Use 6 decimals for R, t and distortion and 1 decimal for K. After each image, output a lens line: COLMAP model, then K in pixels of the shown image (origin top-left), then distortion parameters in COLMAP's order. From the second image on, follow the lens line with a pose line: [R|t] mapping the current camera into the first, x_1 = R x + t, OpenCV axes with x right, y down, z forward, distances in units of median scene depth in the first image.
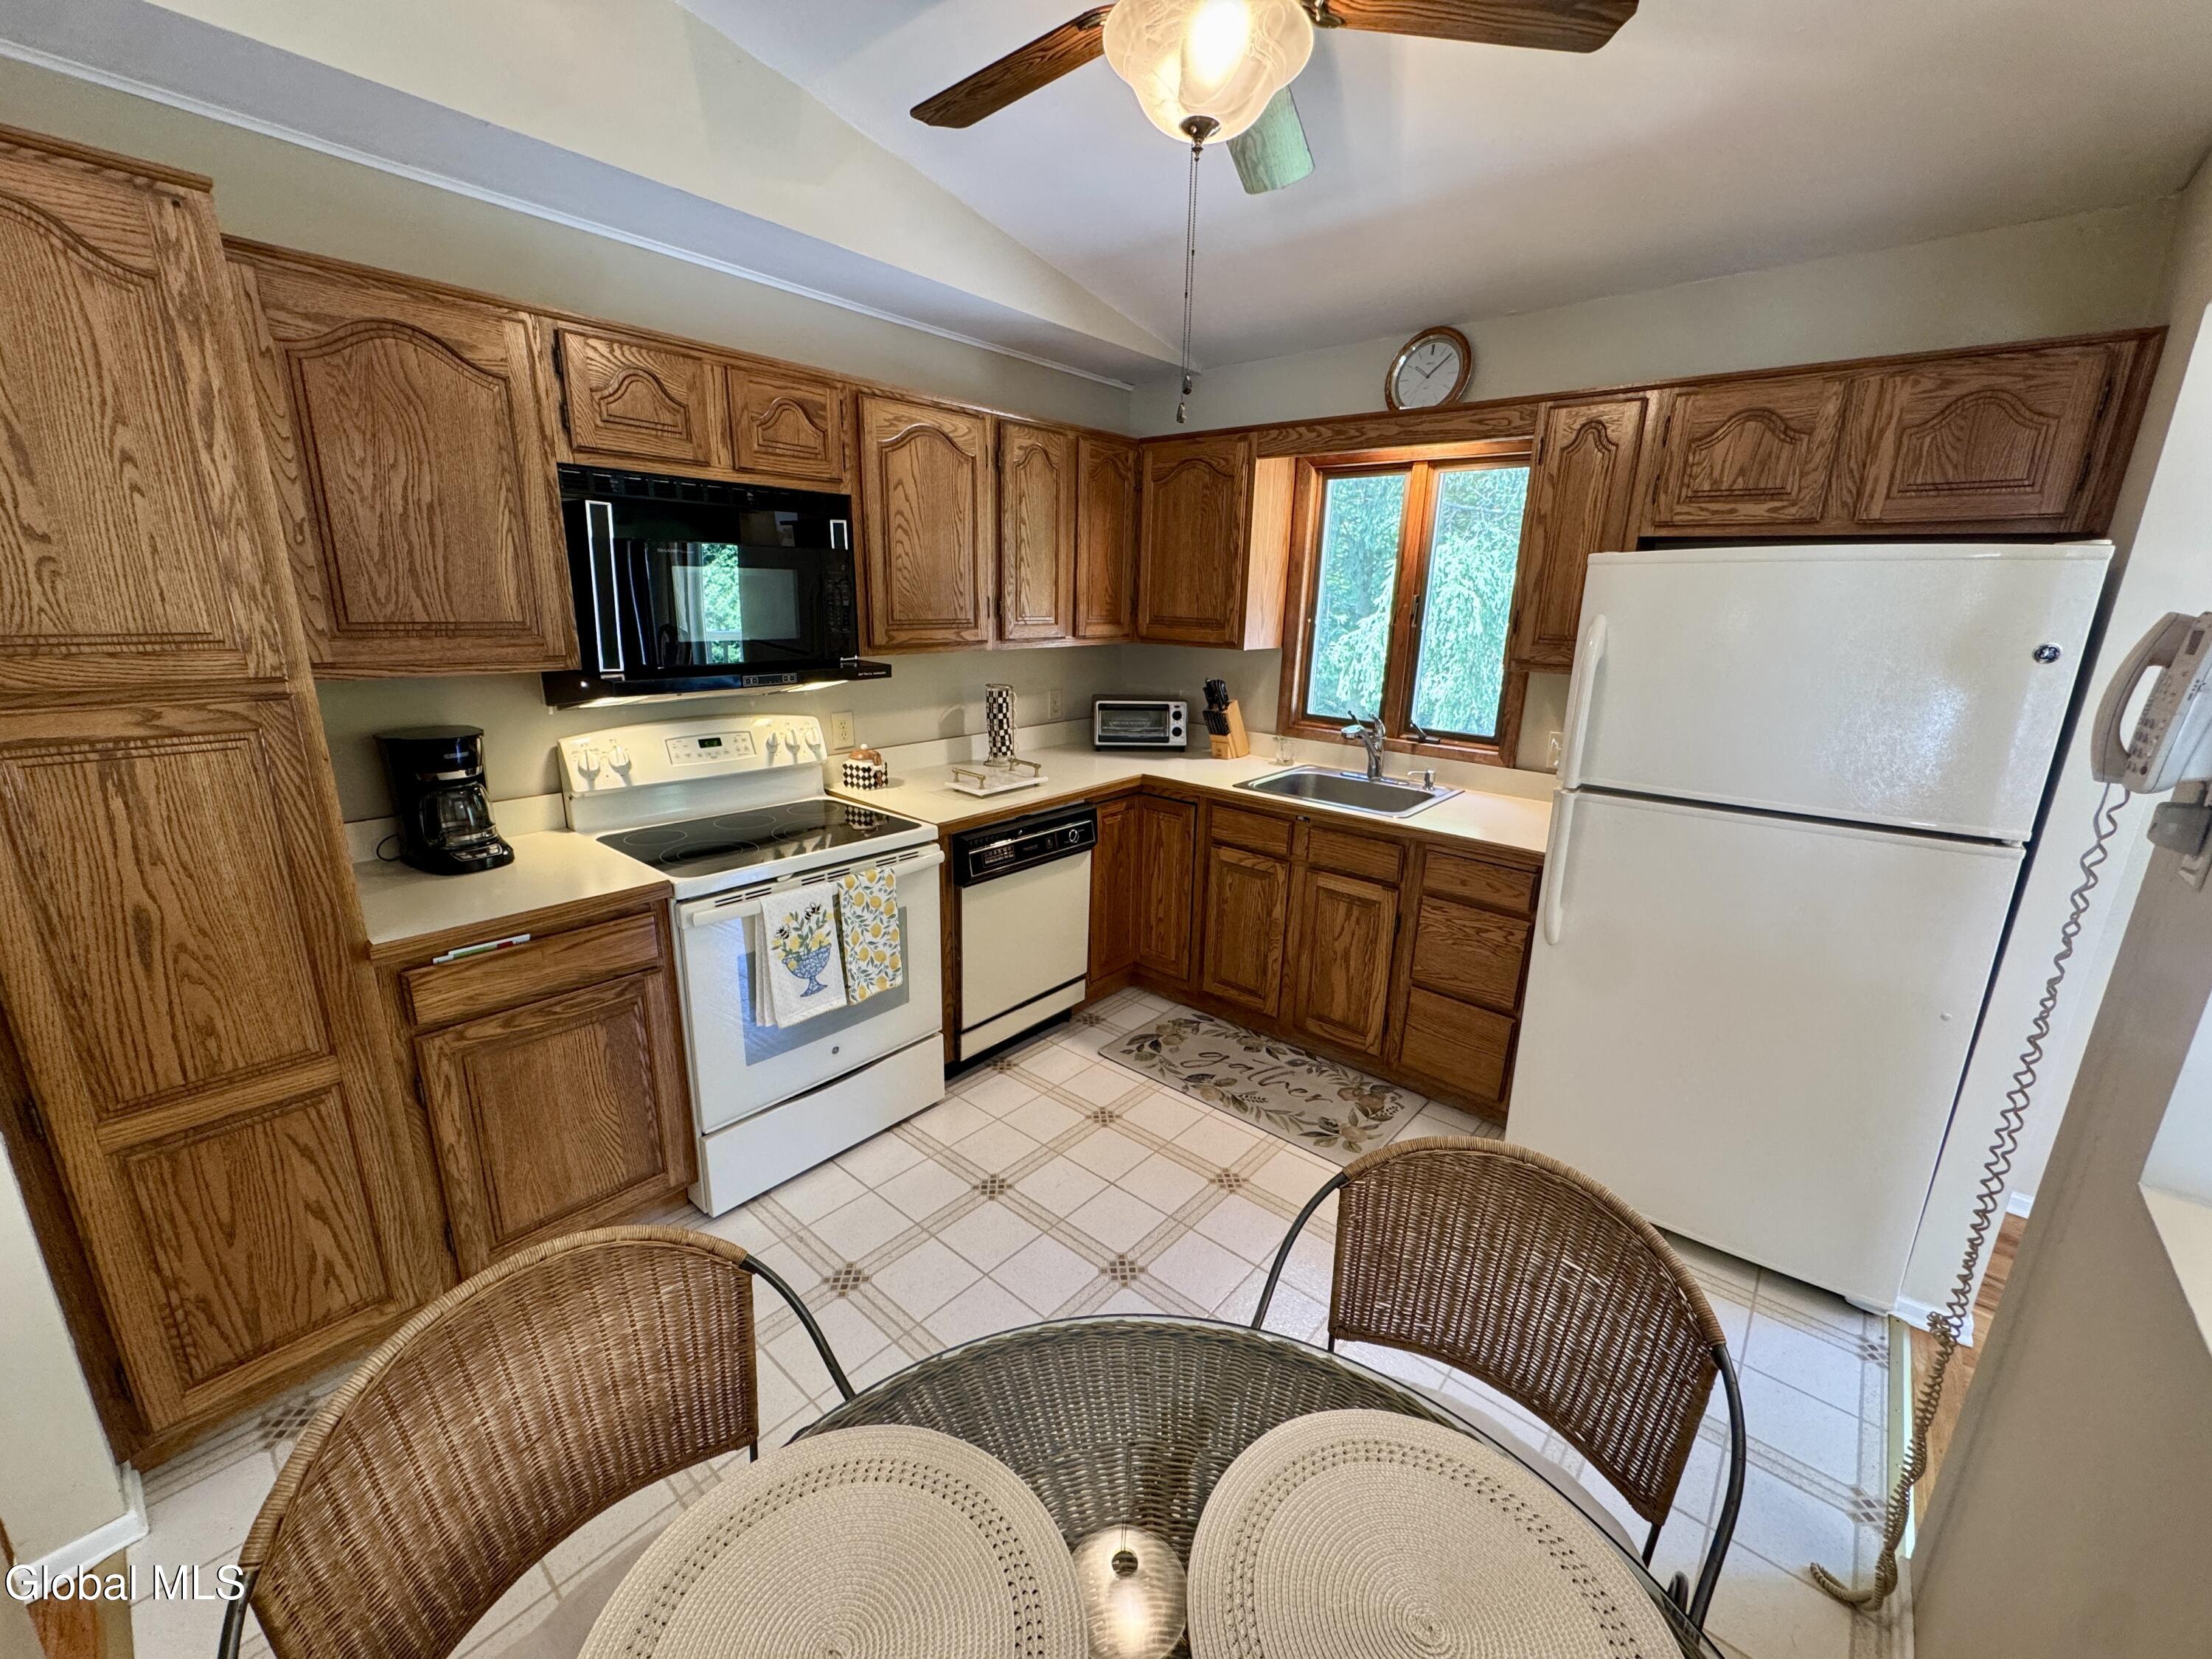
lens RADIAL K [[878.9, 0, 1104.5], [0, 878.9, 827.3], [0, 0, 1]] dist [-0.004042, 0.000494]
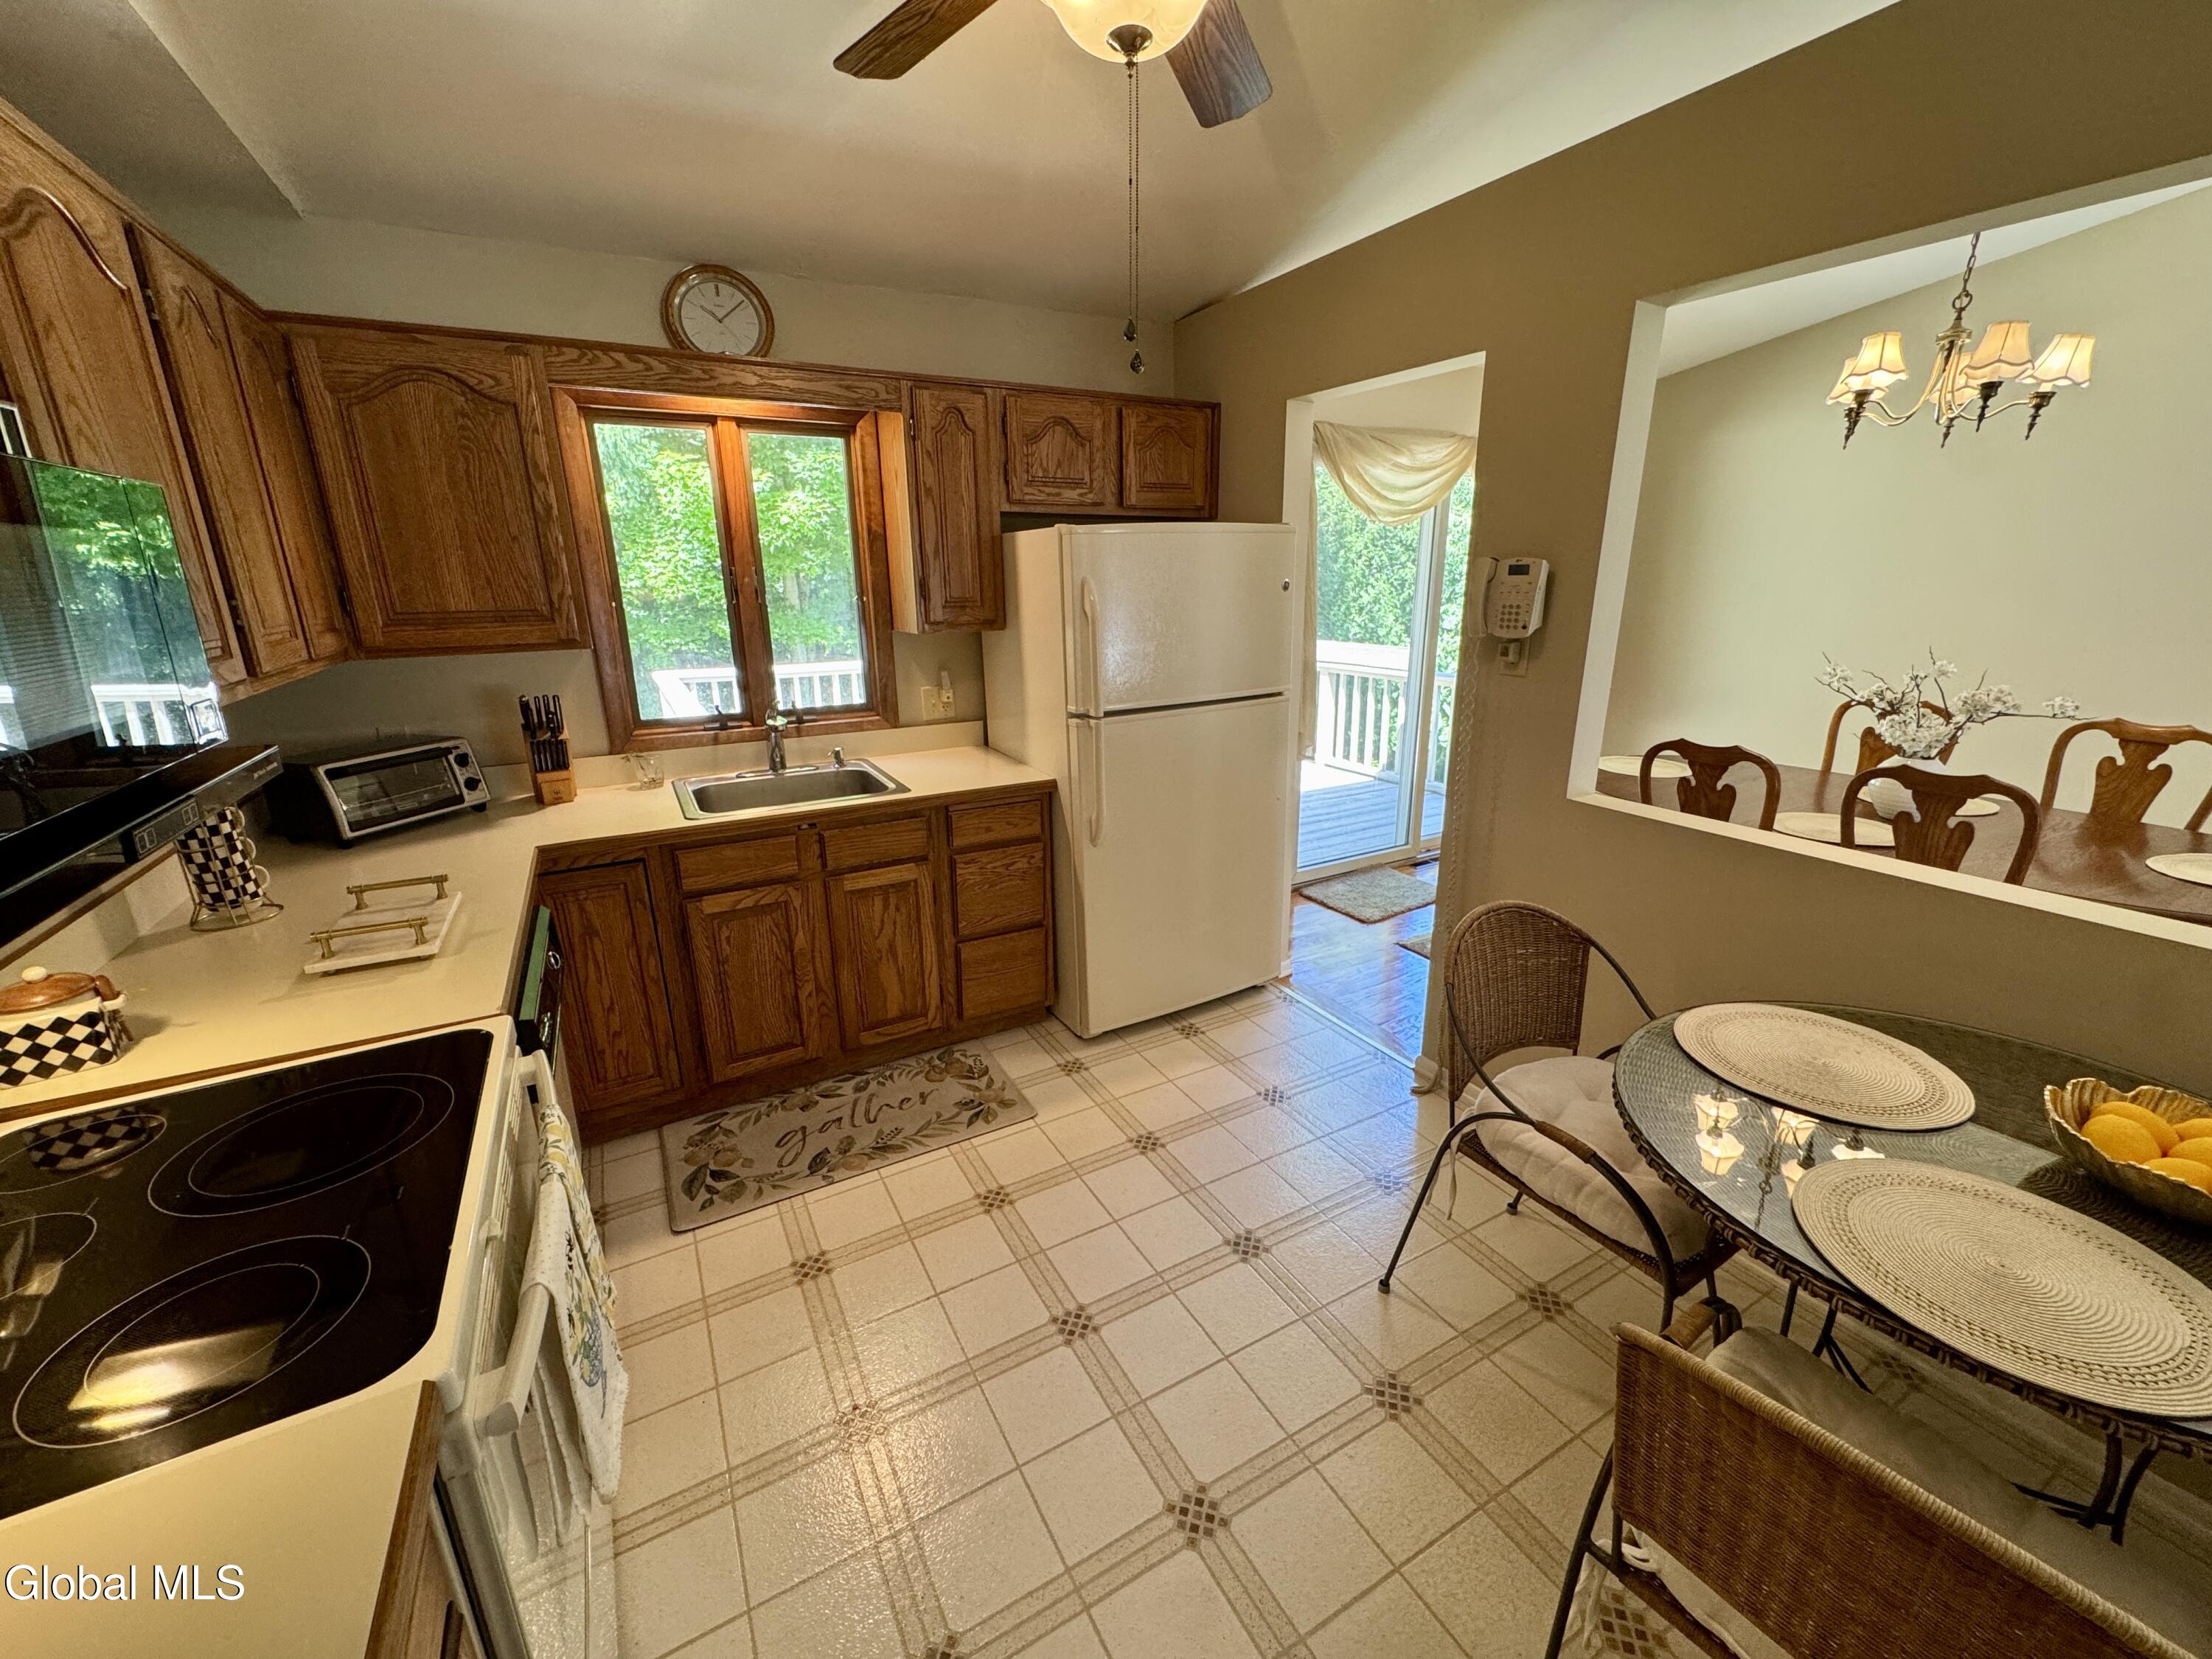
lens RADIAL K [[878.9, 0, 1105.8], [0, 878.9, 828.2], [0, 0, 1]] dist [-0.004042, 0.000494]
pose [[0.341277, -0.290000, 0.894109, -0.453755], [0.264600, 0.942390, 0.204663, -0.108343], [-0.901952, 0.166734, 0.398350, 0.384815]]
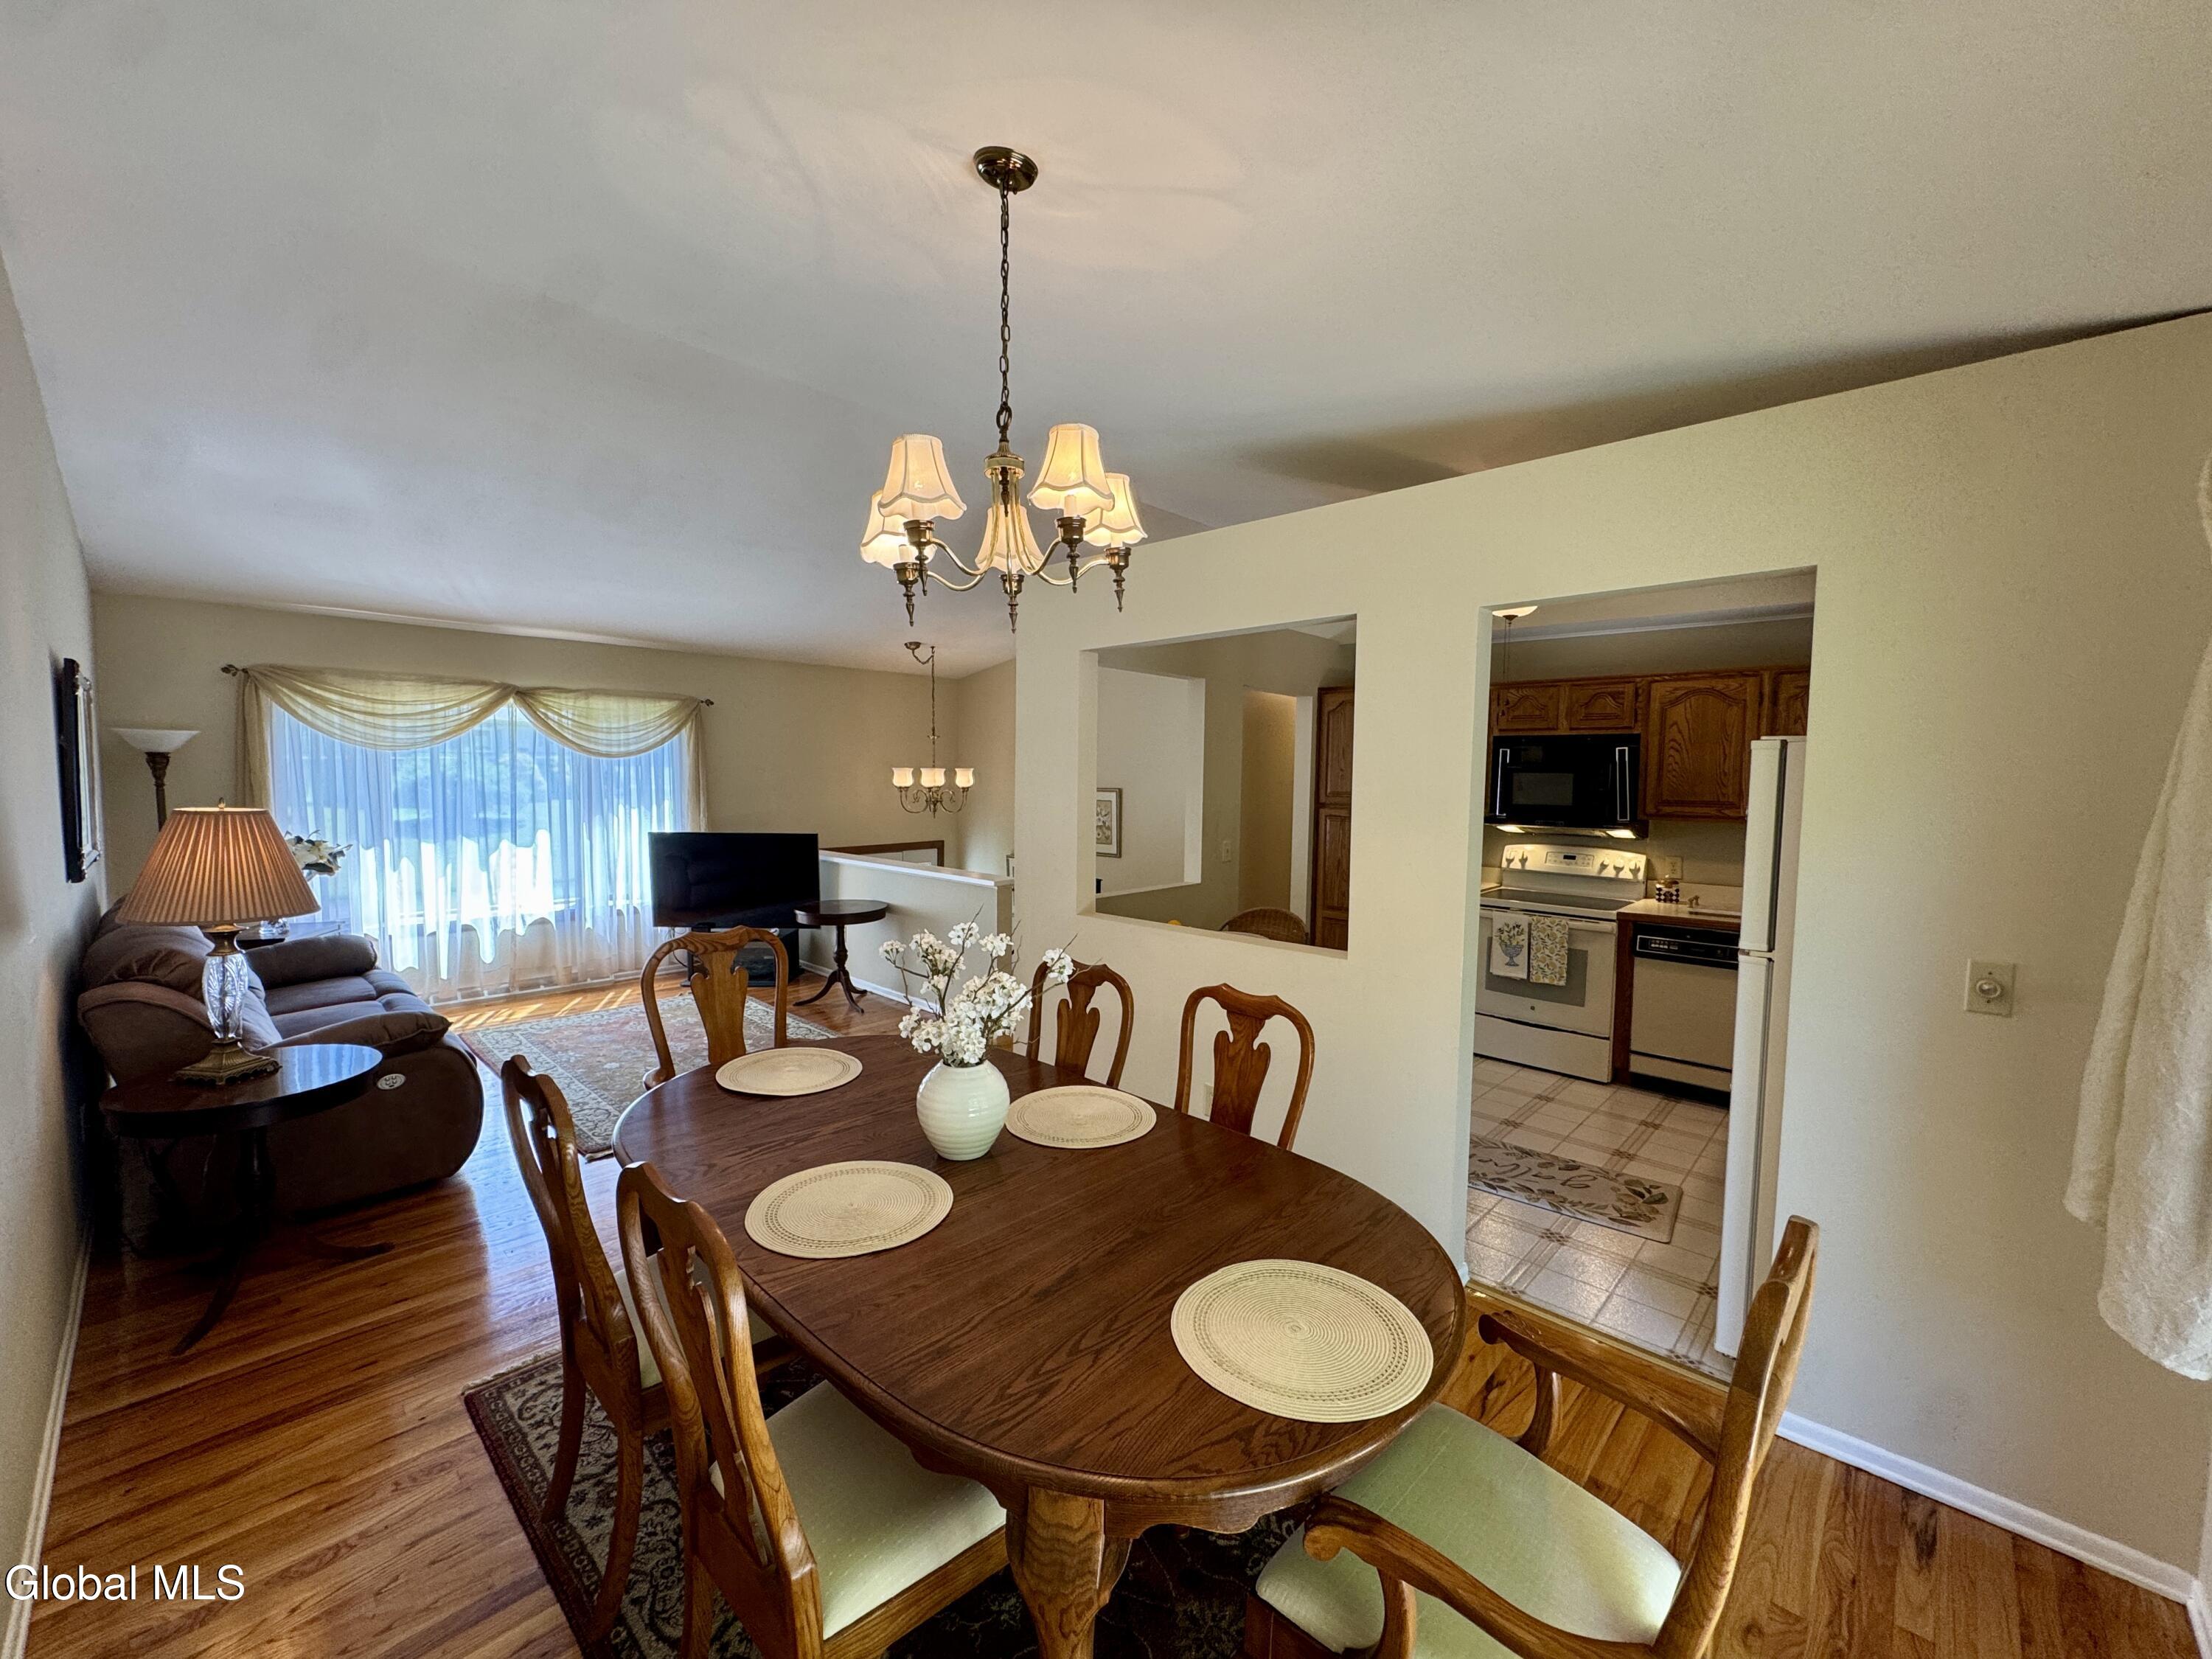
lens RADIAL K [[878.9, 0, 1104.3], [0, 878.9, 831.3], [0, 0, 1]] dist [-0.004042, 0.000494]
pose [[-0.044461, 0.045268, -0.997985, 1.414033], [-0.271199, 0.960912, 0.055669, 0.020043], [0.961496, 0.273127, -0.030447, 0.024054]]
